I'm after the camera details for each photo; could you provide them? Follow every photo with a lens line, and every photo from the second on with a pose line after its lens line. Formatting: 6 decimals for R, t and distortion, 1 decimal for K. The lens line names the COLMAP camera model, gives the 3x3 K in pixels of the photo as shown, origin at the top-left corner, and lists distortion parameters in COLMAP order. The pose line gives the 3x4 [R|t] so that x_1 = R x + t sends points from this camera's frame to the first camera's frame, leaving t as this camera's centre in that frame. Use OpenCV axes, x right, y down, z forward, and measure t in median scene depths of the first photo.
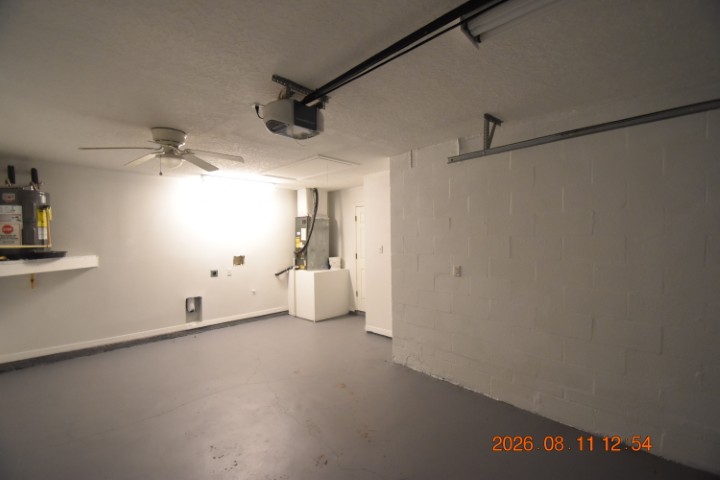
lens RADIAL K [[315.7, 0, 362.4], [0, 315.7, 243.5], [0, 0, 1]] dist [-0.008421, -0.003197]
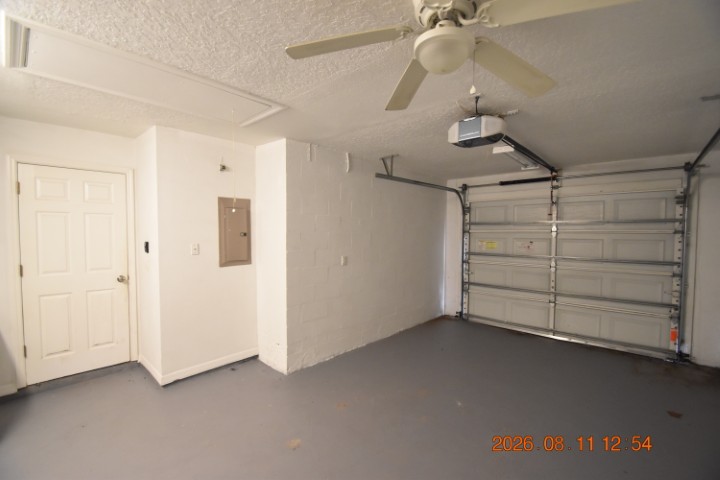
lens RADIAL K [[315.7, 0, 358.3], [0, 315.7, 241.6], [0, 0, 1]] dist [-0.008421, -0.003197]
pose [[-0.046741, -0.025320, 0.998586, -0.651672], [0.010625, 0.999610, 0.025843, -0.011890], [-0.998851, 0.011818, -0.046453, 0.706117]]
